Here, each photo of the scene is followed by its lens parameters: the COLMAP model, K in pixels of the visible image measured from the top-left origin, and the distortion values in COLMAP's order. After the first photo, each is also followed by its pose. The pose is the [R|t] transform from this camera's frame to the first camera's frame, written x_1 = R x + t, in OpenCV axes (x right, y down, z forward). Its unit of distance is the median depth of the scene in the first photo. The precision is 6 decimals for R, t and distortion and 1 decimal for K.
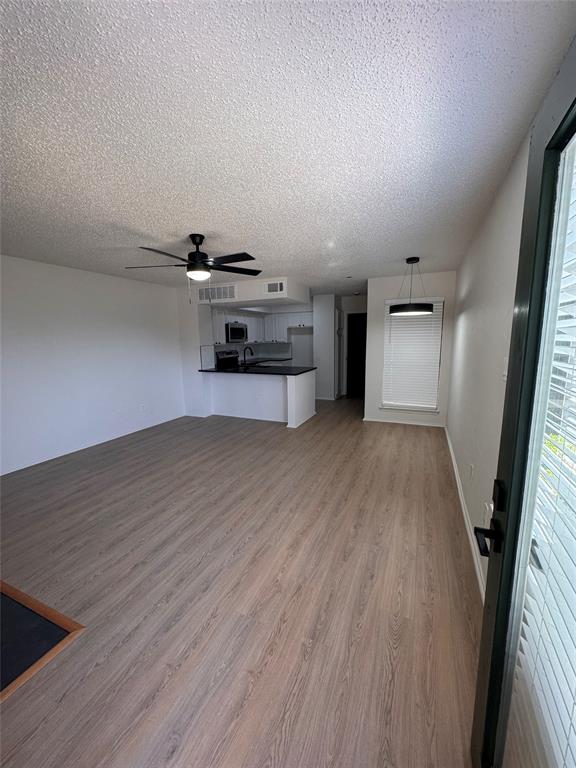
lens RADIAL K [[307.3, 0, 284.9], [0, 307.3, 382.8], [0, 0, 1]] dist [-0.004125, -0.001574]
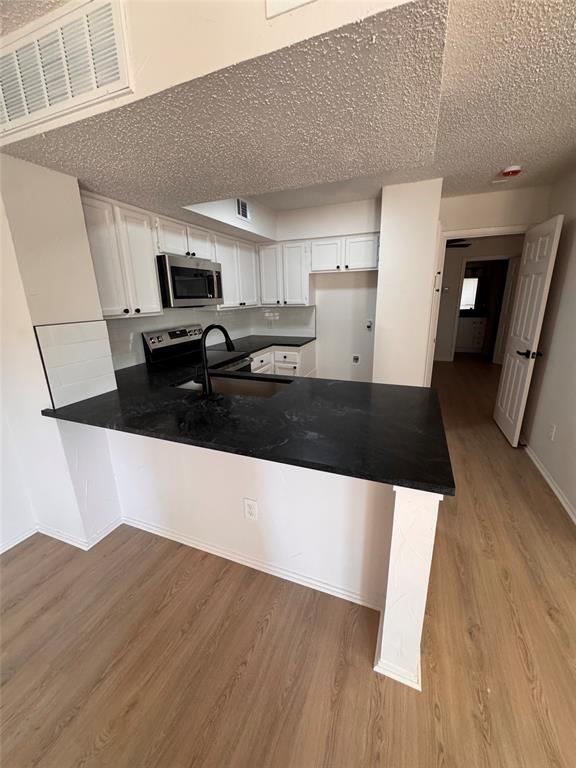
lens RADIAL K [[307.3, 0, 287.5], [0, 307.3, 384.2], [0, 0, 1]] dist [-0.004125, -0.001574]
pose [[0.999164, -0.012548, 0.038905, -0.074873], [0.007190, 0.990831, 0.134918, -0.122705], [-0.040241, -0.134525, 0.990093, 0.843009]]
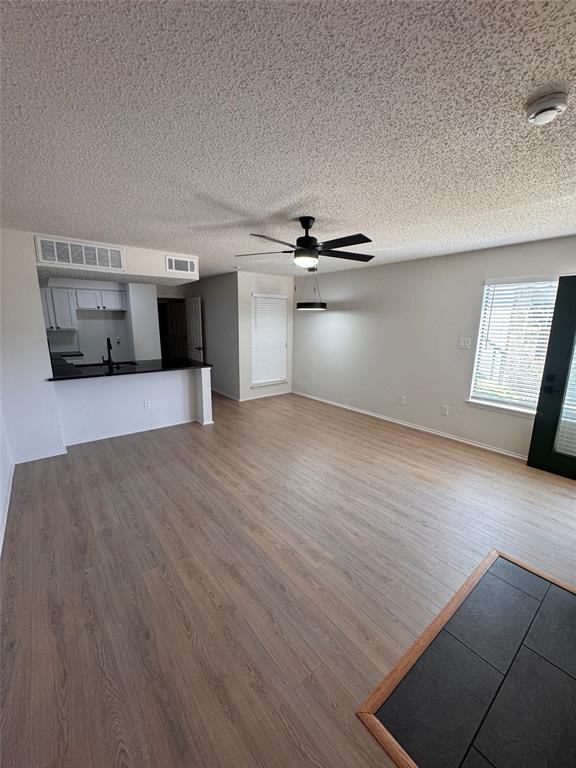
lens RADIAL K [[307.3, 0, 287.5], [0, 307.3, 386.8], [0, 0, 1]] dist [-0.004125, -0.001574]
pose [[0.456332, -0.167000, 0.873998, -0.700686], [0.110828, 0.985249, 0.130392, -0.062528], [-0.882881, 0.037361, 0.468109, 0.373064]]
